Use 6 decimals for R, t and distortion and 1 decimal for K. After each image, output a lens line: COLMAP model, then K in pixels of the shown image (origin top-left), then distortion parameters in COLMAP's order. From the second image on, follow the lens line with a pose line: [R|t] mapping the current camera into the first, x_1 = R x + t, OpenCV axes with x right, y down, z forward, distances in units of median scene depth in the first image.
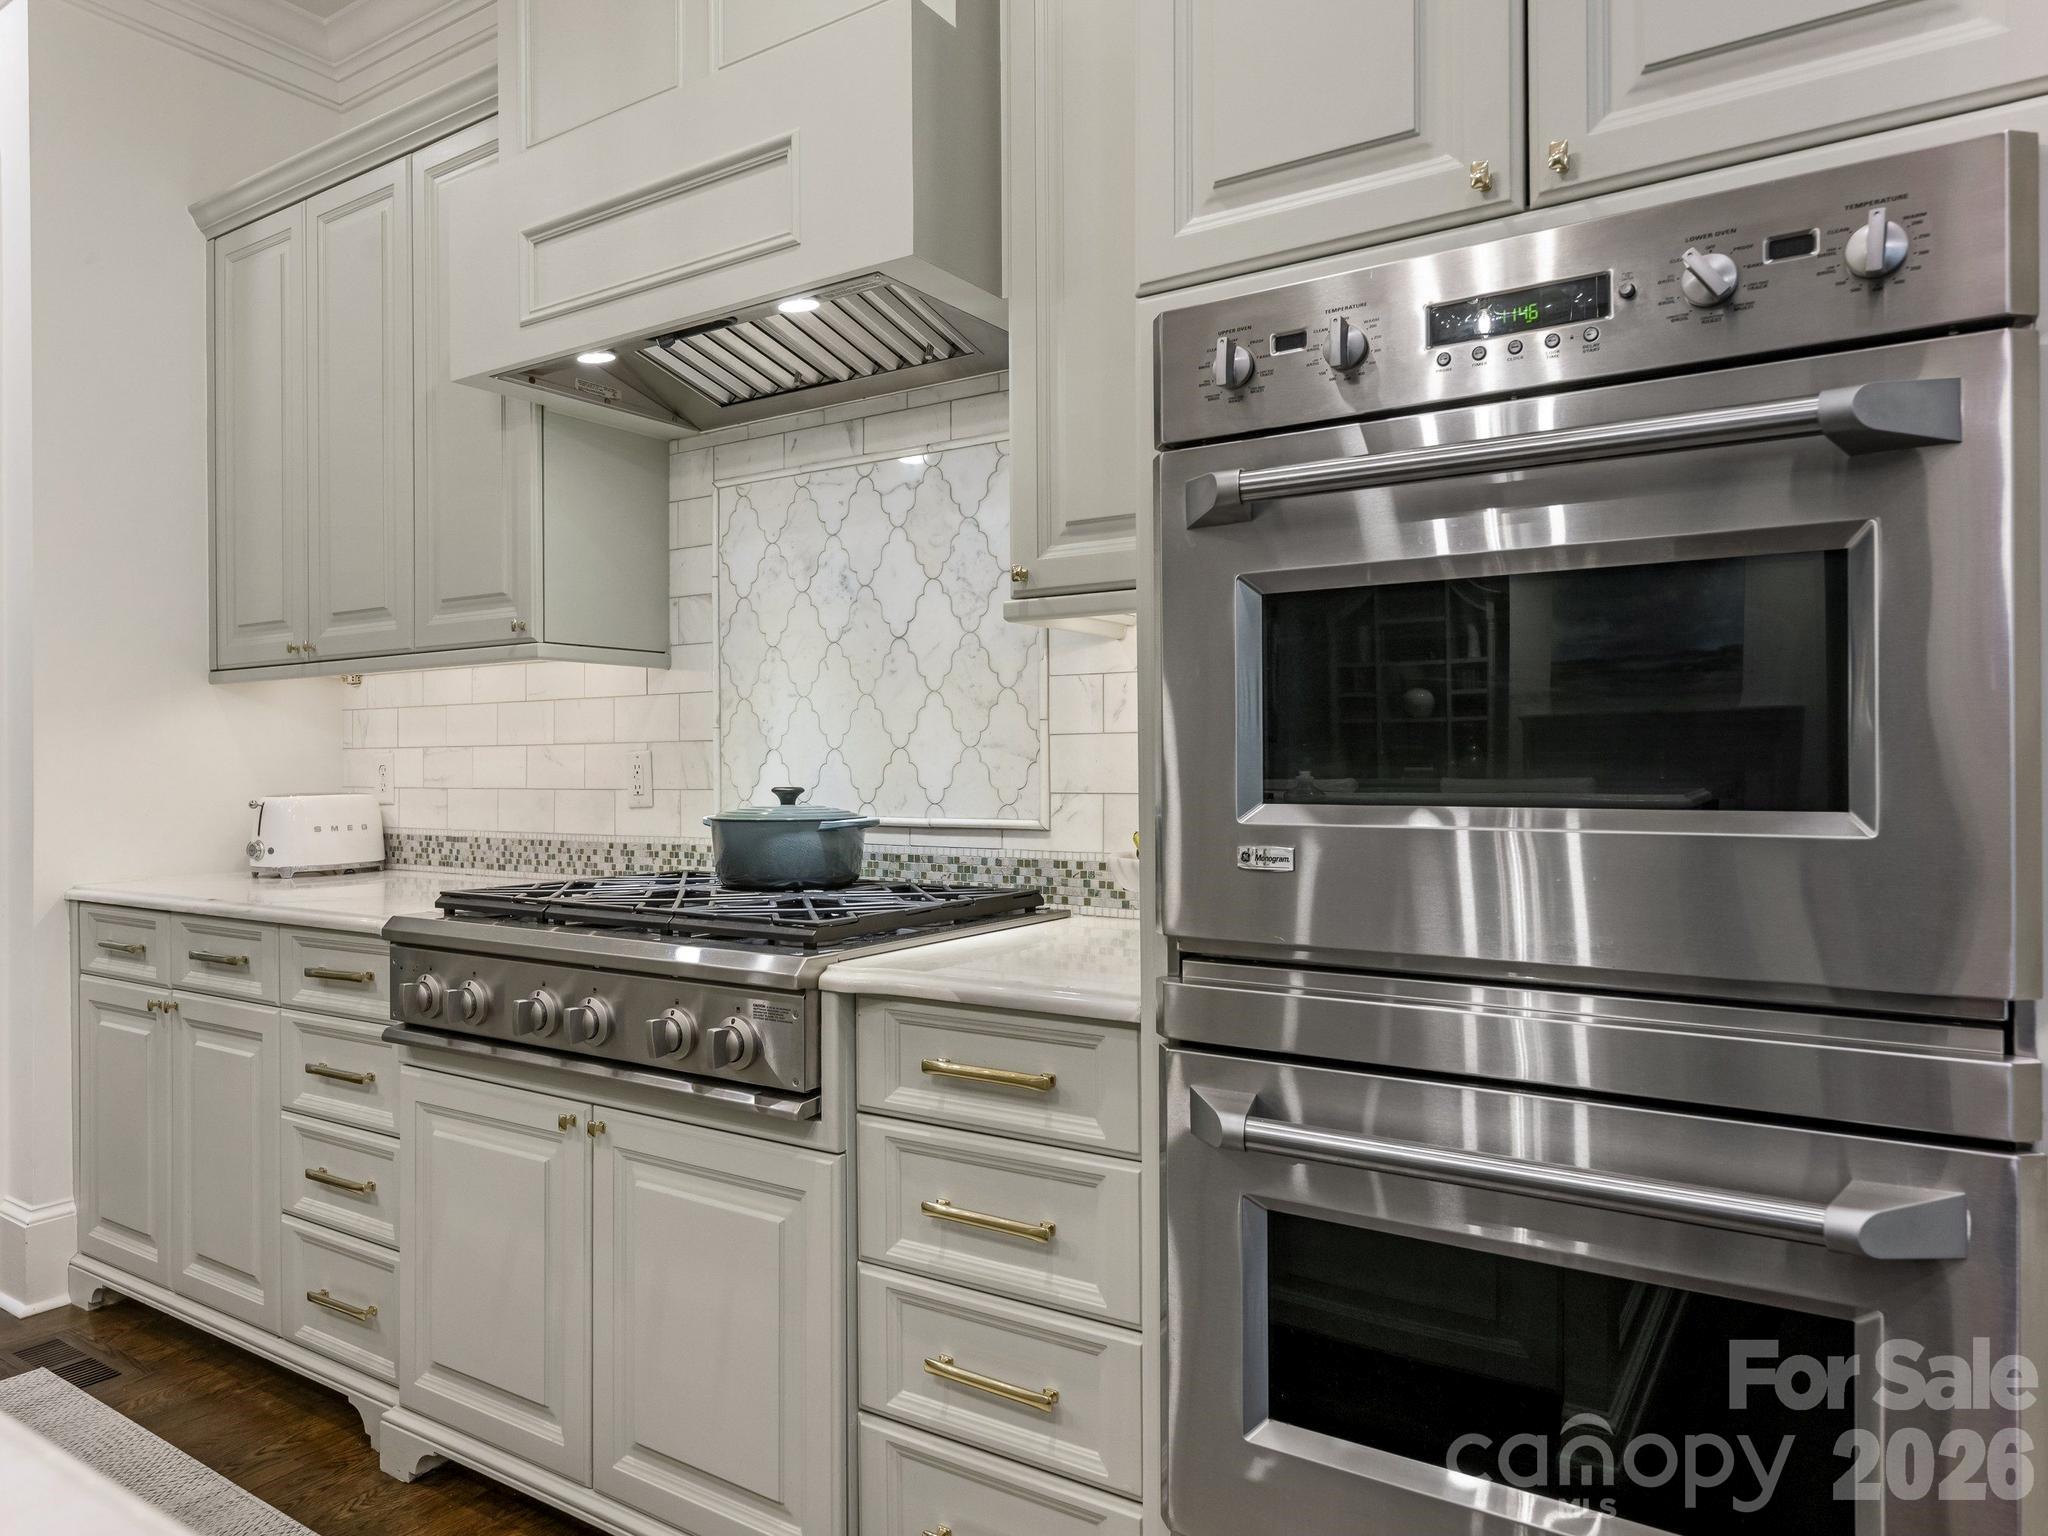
lens RADIAL K [[1343.8, 0, 1021.7], [0, 1343.8, 765.2], [0, 0, 1]] dist [0.004087, -0.002945]
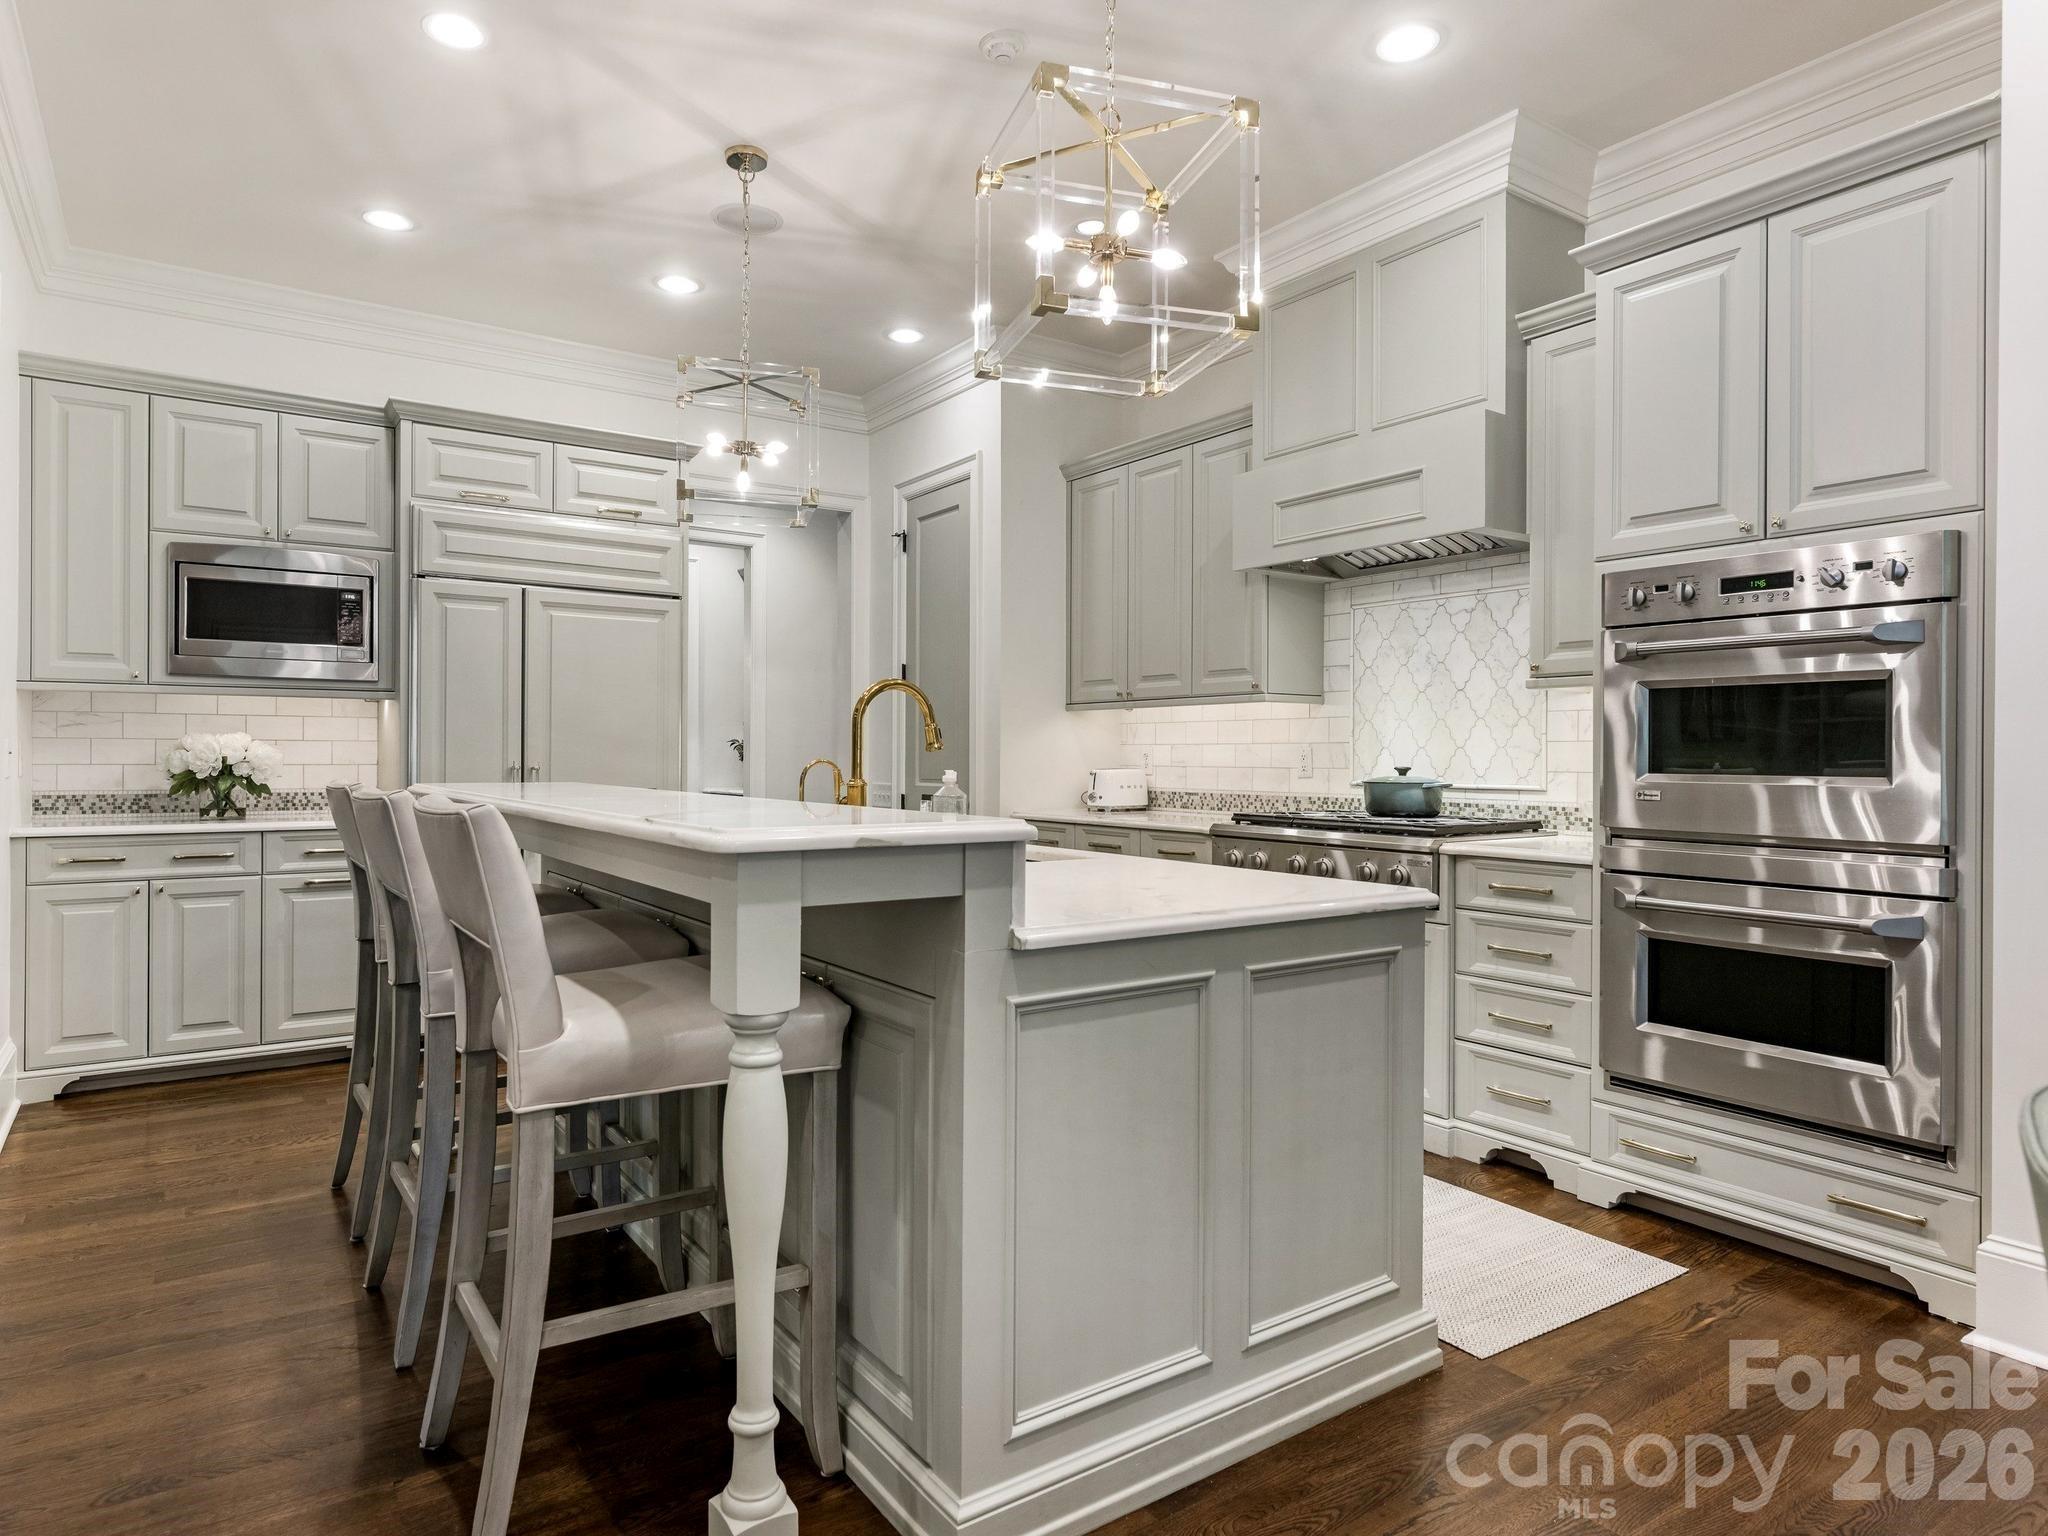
lens RADIAL K [[1194.5, 0, 991.9], [0, 1194.5, 759.6], [0, 0, 1]] dist [-0.000870, -0.000019]
pose [[0.921838, 0.011230, -0.387412, -0.048677], [-0.010201, 0.999937, 0.004714, 0.003208], [0.387441, -0.000394, 0.921895, -0.880013]]
